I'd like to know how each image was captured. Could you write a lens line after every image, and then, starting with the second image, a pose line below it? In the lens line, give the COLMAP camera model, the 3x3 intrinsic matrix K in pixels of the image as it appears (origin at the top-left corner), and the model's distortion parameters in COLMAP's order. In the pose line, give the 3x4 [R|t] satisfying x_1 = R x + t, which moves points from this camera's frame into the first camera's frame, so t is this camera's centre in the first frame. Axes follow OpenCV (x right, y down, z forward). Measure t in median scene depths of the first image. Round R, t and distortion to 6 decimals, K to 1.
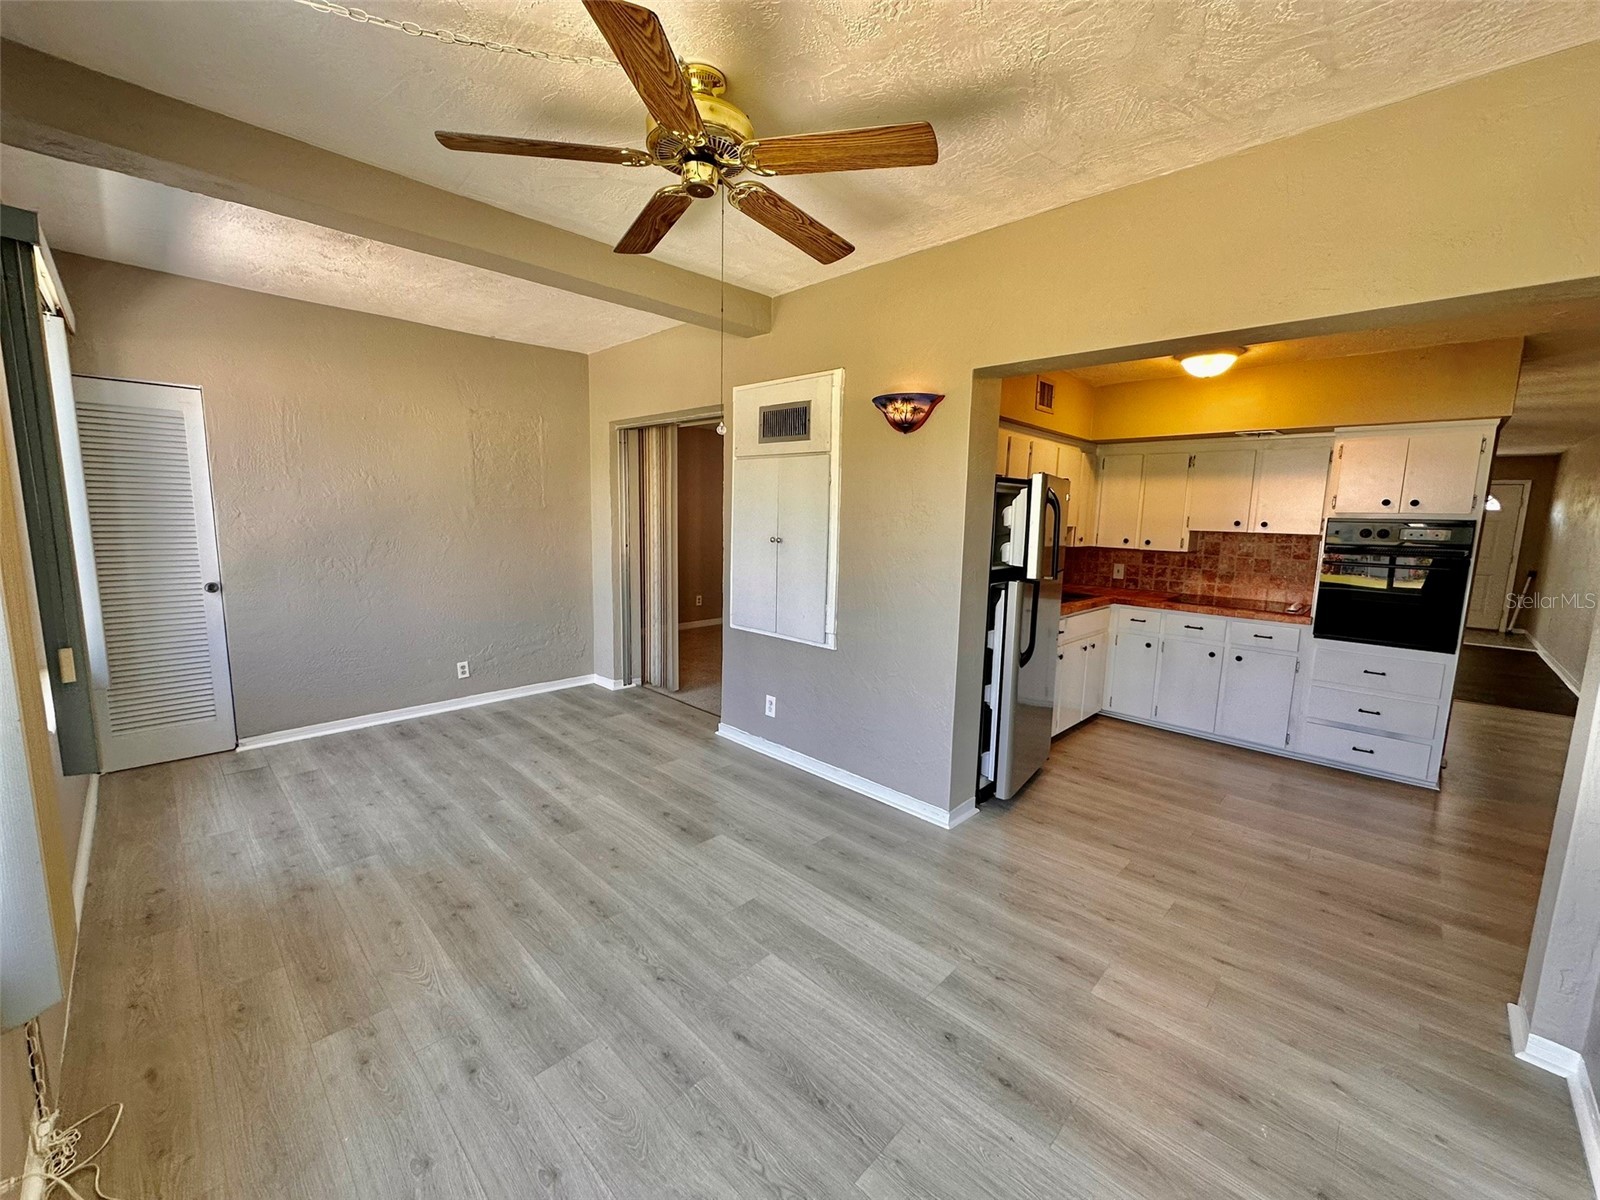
lens RADIAL K [[637.3, 0, 801.0], [0, 637.3, 598.4], [0, 0, 1]] dist [0.000283, 0.000087]
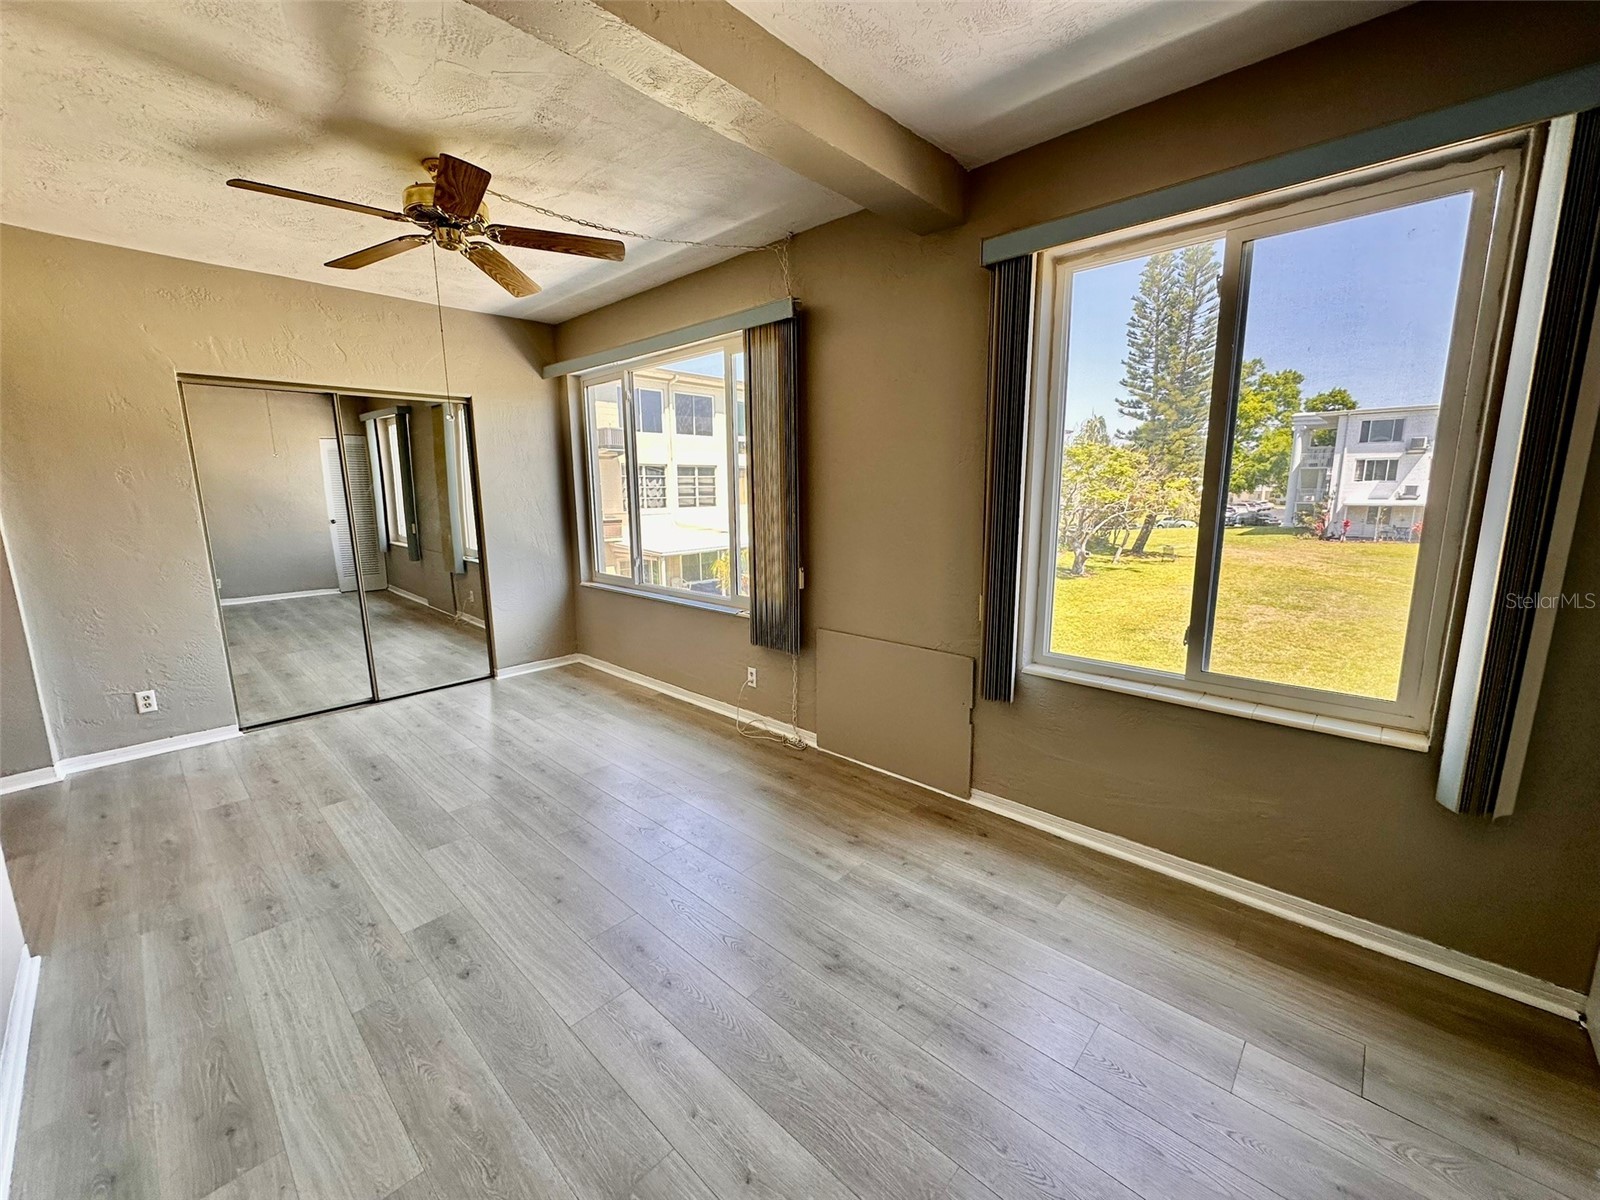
lens RADIAL K [[637.3, 0, 801.0], [0, 637.3, 598.4], [0, 0, 1]] dist [0.000283, 0.000087]
pose [[-0.999743, -0.008984, -0.020816, -0.481182], [-0.014922, 0.951964, 0.305846, -0.182953], [0.017068, 0.306078, -0.951853, 1.373385]]
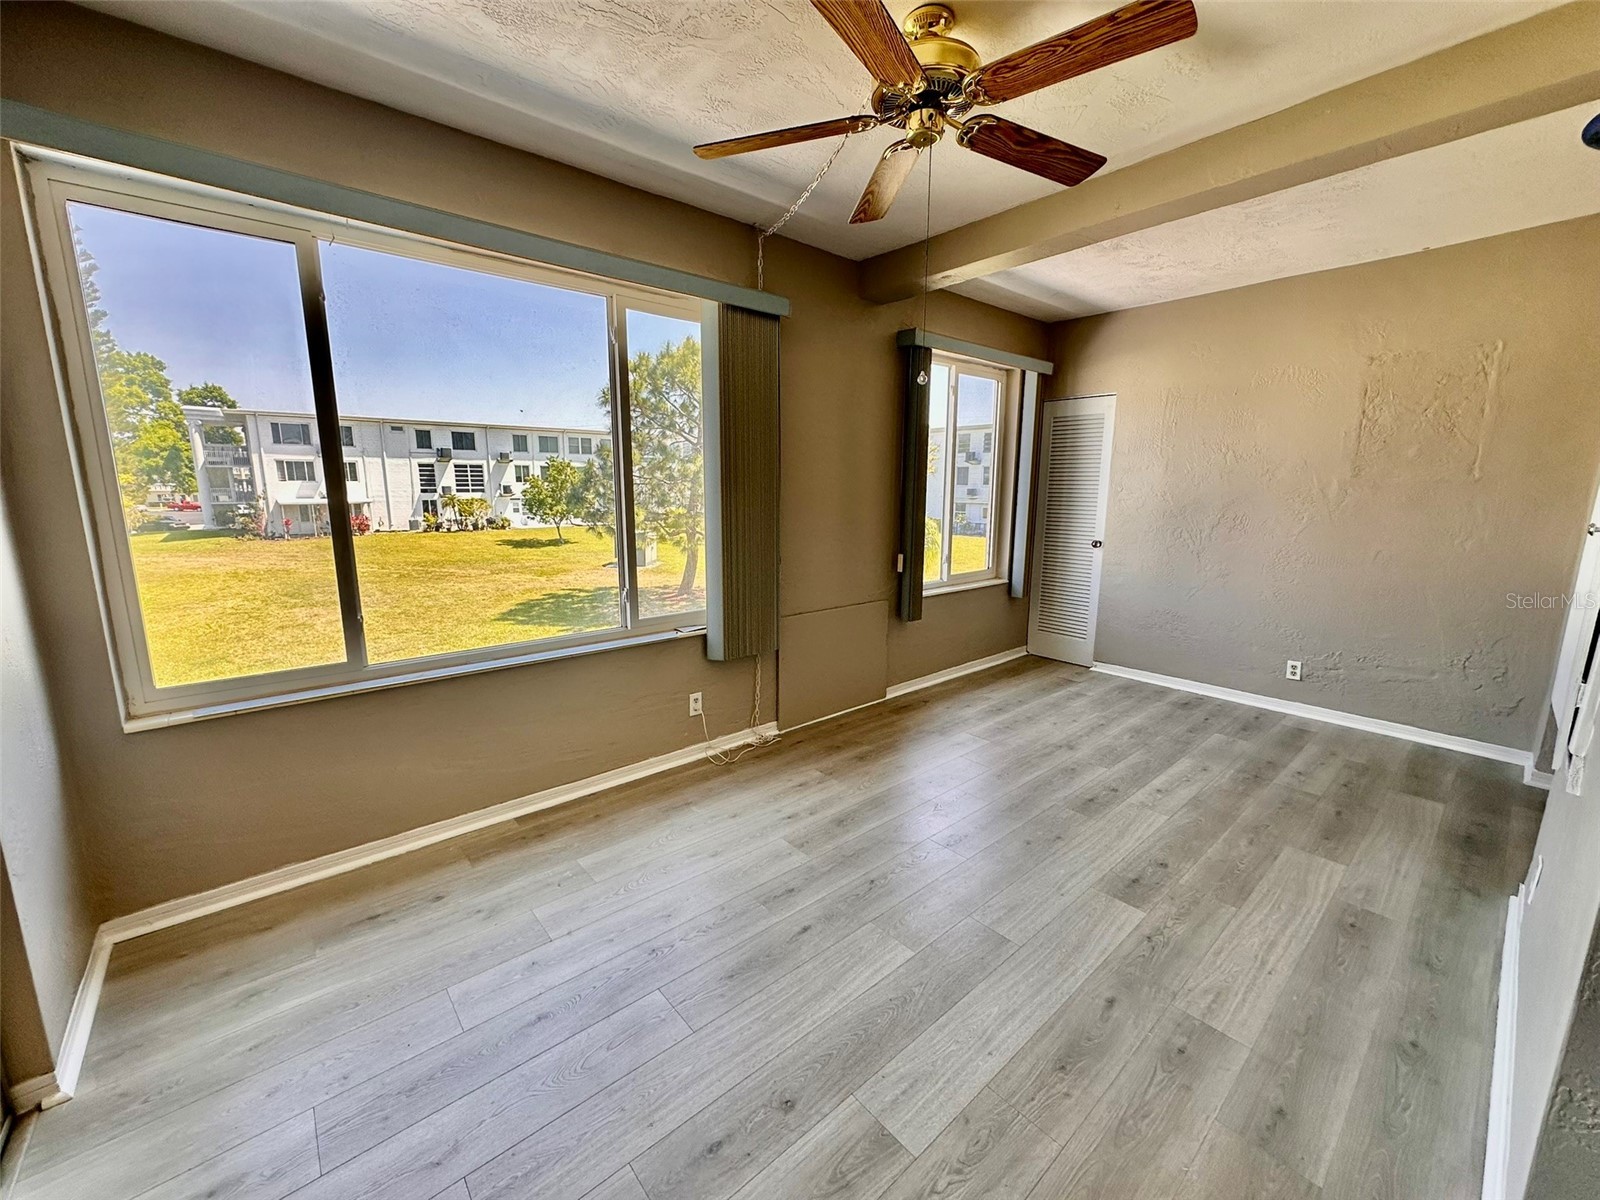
lens RADIAL K [[637.3, 0, 801.0], [0, 637.3, 598.4], [0, 0, 1]] dist [0.000283, 0.000087]
pose [[-0.088620, 0.153680, -0.984139, 0.504021], [-0.143913, 0.975684, 0.165319, -0.040962], [0.985614, 0.156281, -0.064349, 0.524717]]
